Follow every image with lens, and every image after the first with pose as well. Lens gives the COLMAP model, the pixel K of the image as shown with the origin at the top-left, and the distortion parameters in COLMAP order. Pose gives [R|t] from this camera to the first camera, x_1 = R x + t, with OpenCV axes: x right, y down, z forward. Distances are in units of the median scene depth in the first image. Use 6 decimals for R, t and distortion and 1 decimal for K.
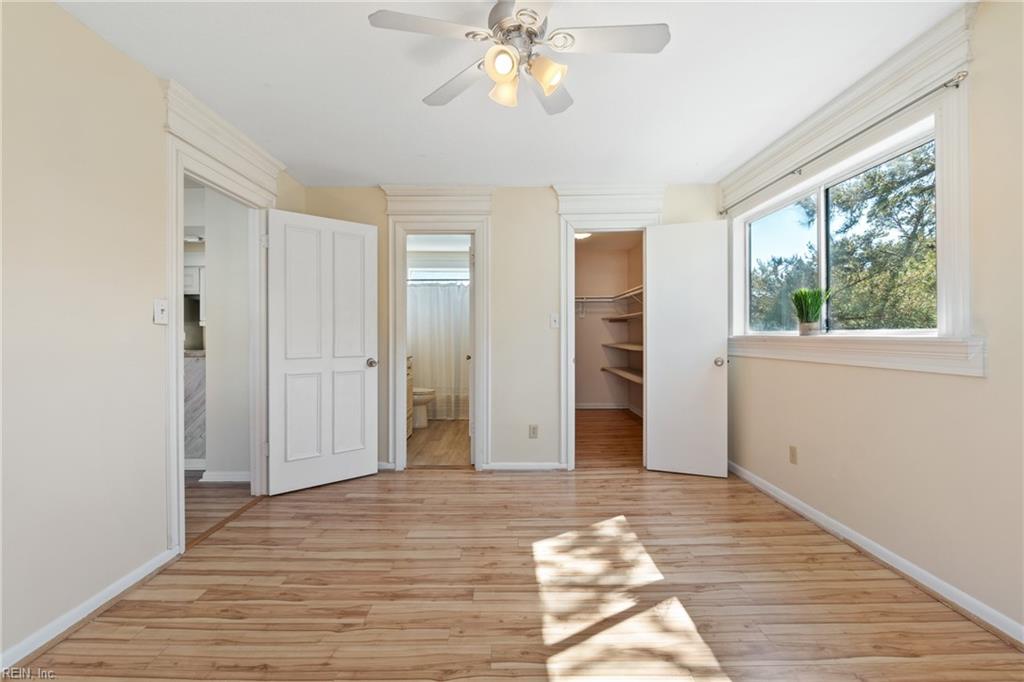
lens RADIAL K [[444.6, 0, 507.4], [0, 444.6, 341.0], [0, 0, 1]] dist [-0.009828, 0.002363]
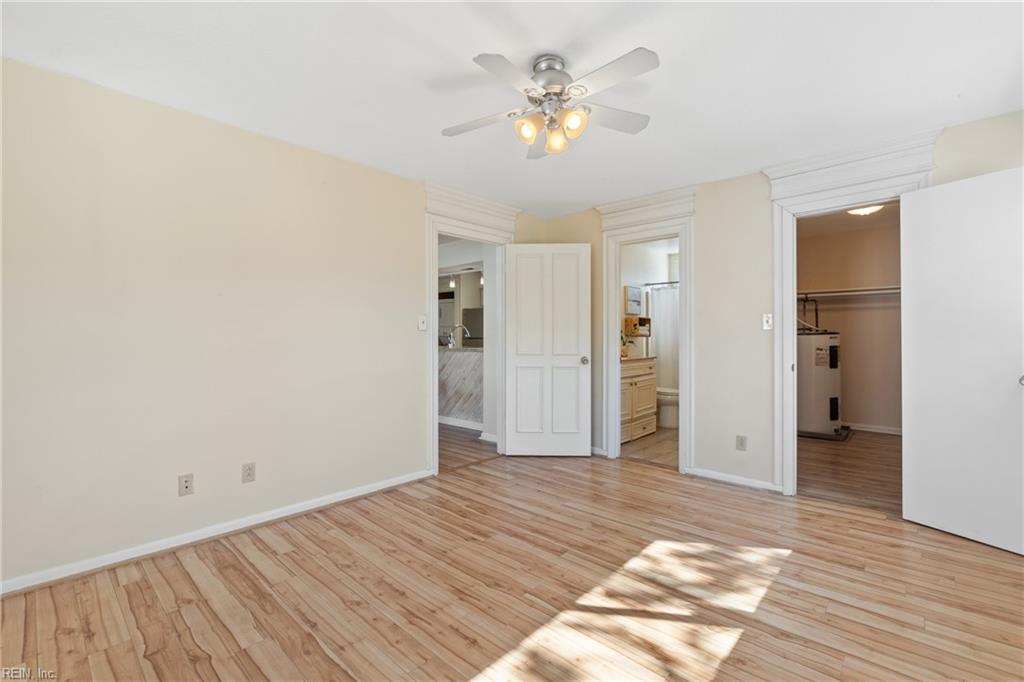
lens RADIAL K [[444.6, 0, 509.6], [0, 444.6, 332.8], [0, 0, 1]] dist [-0.009828, 0.002363]
pose [[0.734874, -0.002241, -0.678200, 0.486470], [-0.012301, 0.999786, -0.016632, -0.001502], [0.678092, 0.020565, 0.734689, 0.006982]]
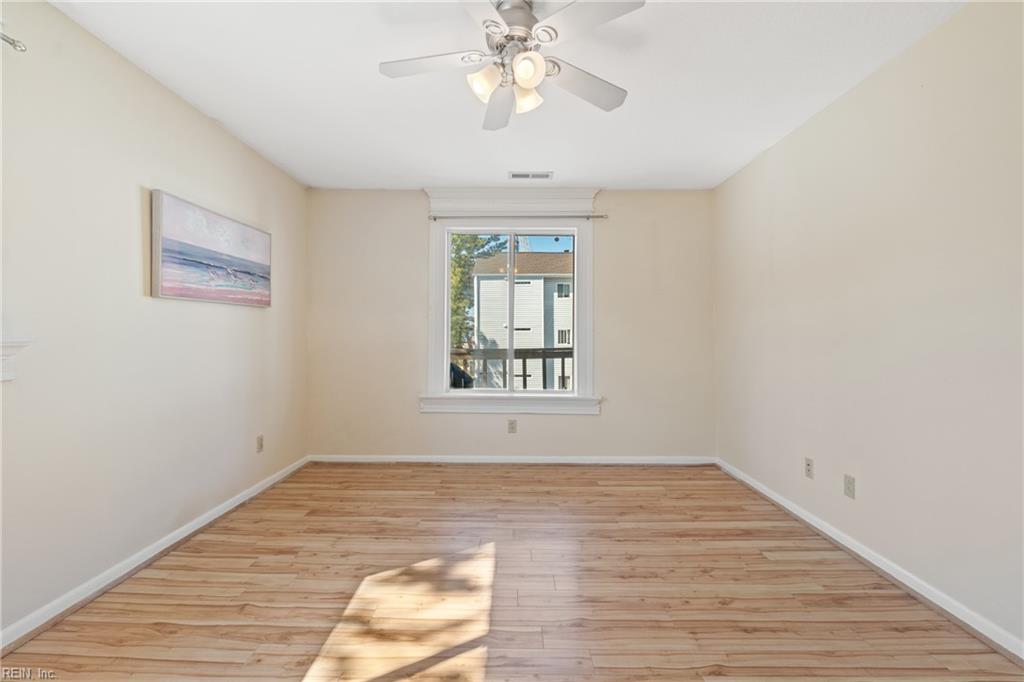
lens RADIAL K [[444.6, 0, 520.7], [0, 444.6, 338.0], [0, 0, 1]] dist [-0.009828, 0.002363]
pose [[-0.999911, 0.000816, -0.013291, 0.013747], [0.000589, 0.999854, 0.017069, -0.005000], [0.013303, 0.017060, -0.999766, 1.266950]]
